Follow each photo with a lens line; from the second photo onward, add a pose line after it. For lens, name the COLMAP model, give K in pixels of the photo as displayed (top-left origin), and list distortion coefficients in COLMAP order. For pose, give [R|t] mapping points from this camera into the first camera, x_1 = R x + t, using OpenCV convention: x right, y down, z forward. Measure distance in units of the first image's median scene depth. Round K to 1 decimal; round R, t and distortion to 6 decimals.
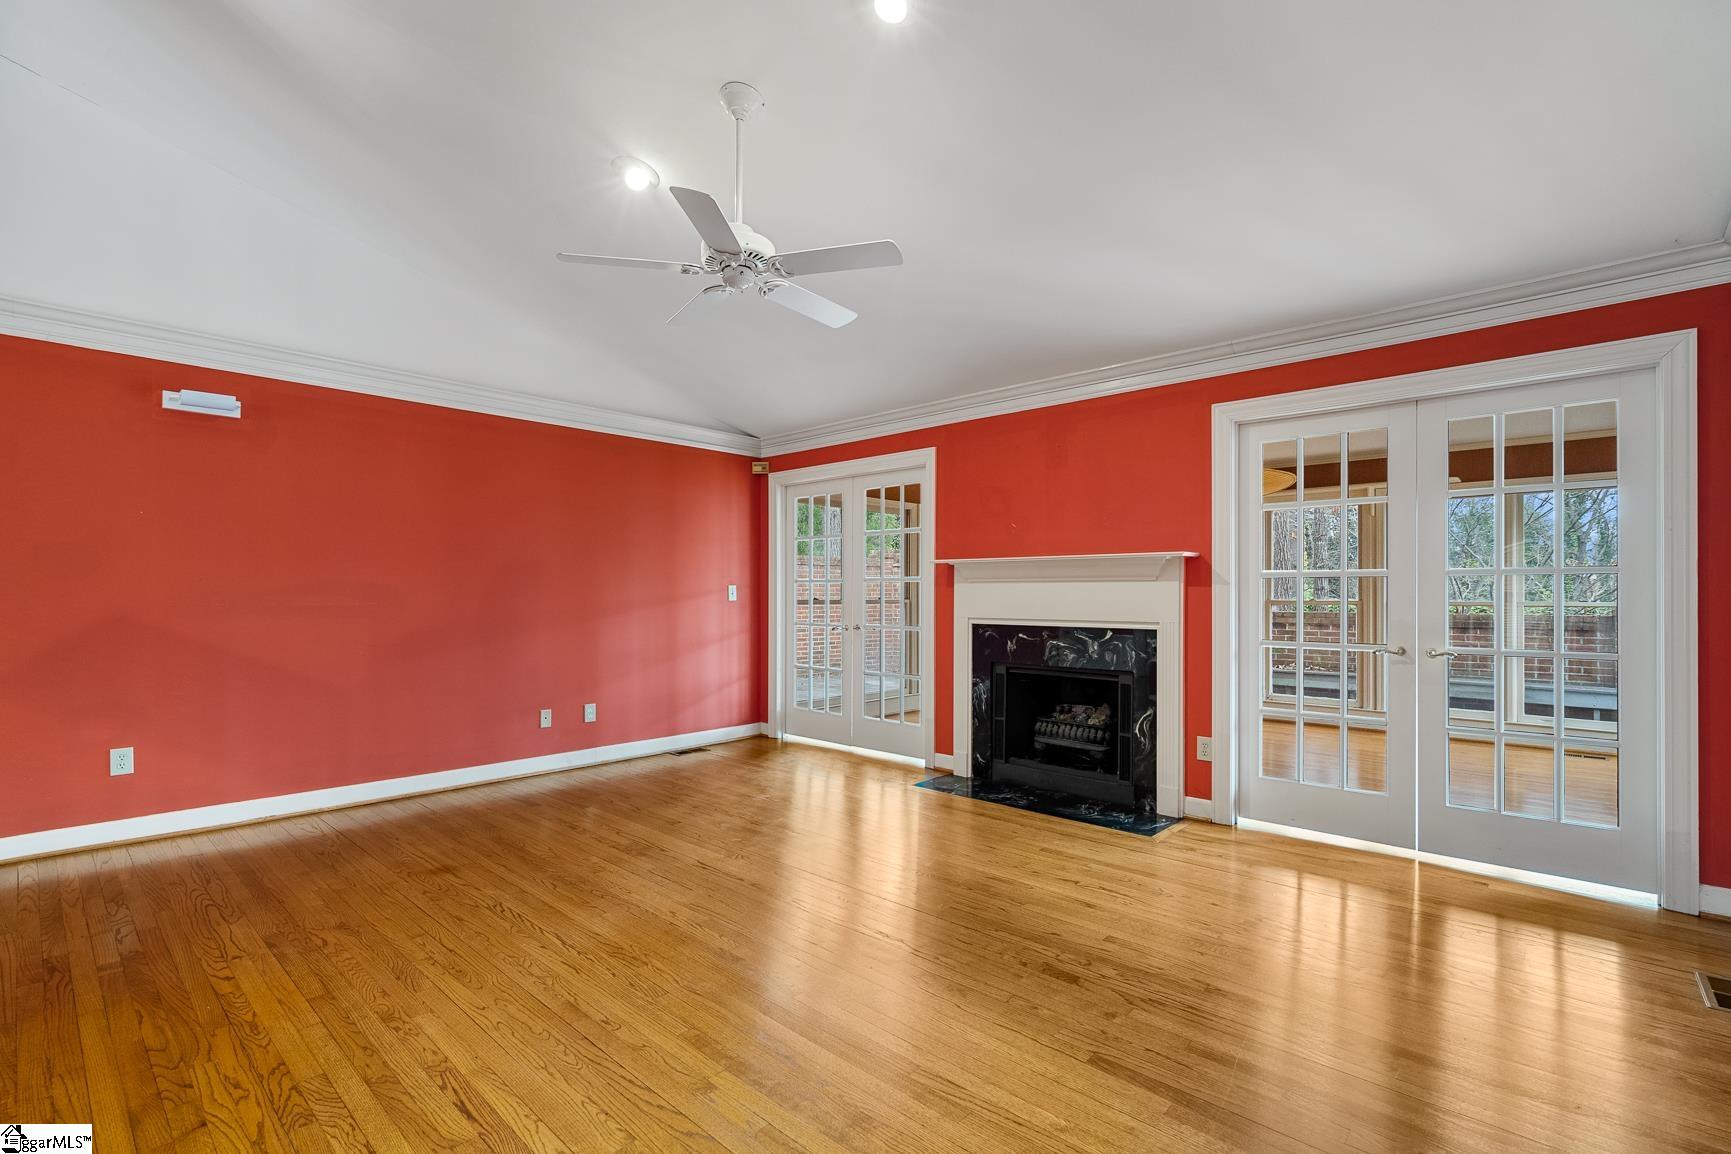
lens RADIAL K [[790.1, 0, 864.2], [0, 790.1, 583.3], [0, 0, 1]] dist [-0.005761, 0.000476]
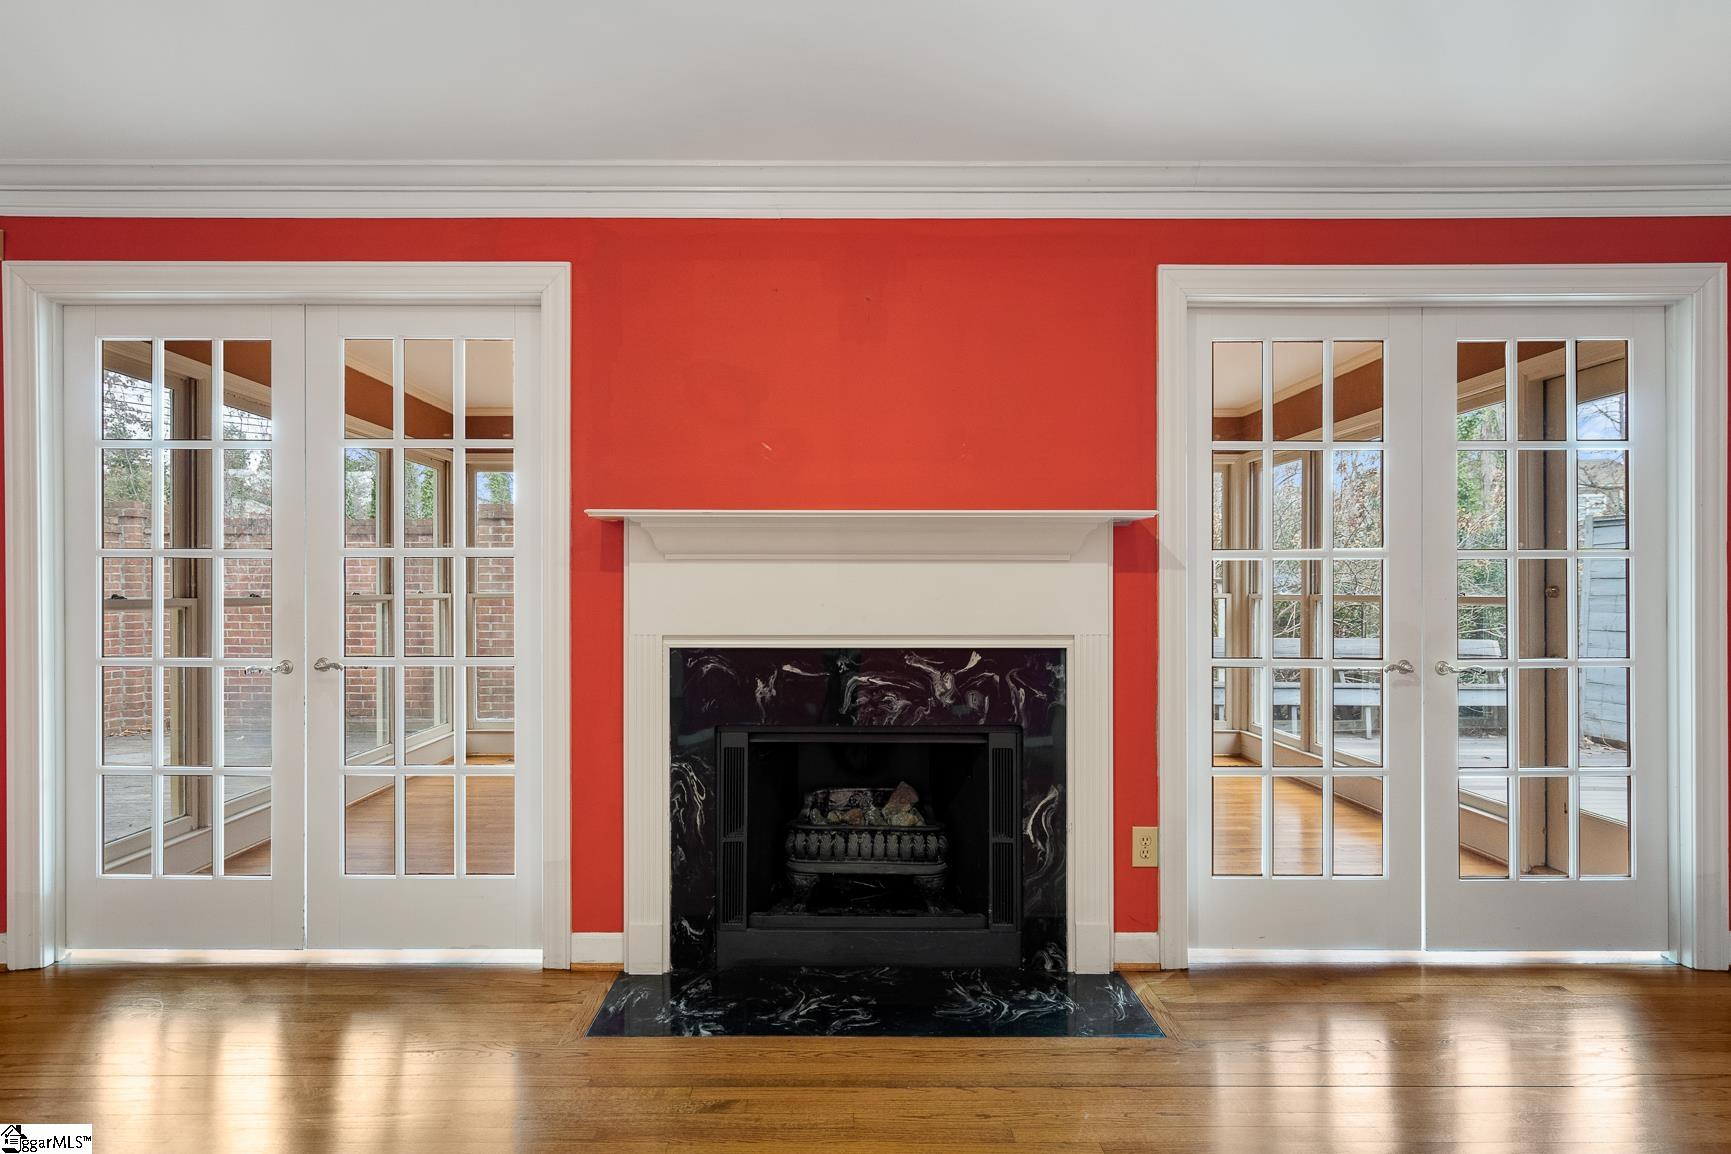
lens RADIAL K [[1014.4, 0, 863.6], [0, 1014.4, 580.2], [0, 0, 1]] dist [-0.000139, 0.001282]
pose [[0.730401, -0.001971, 0.683016, -0.213190], [-0.008711, 0.999888, 0.012200, 0.002159], [-0.682964, -0.014861, 0.730301, 0.523484]]
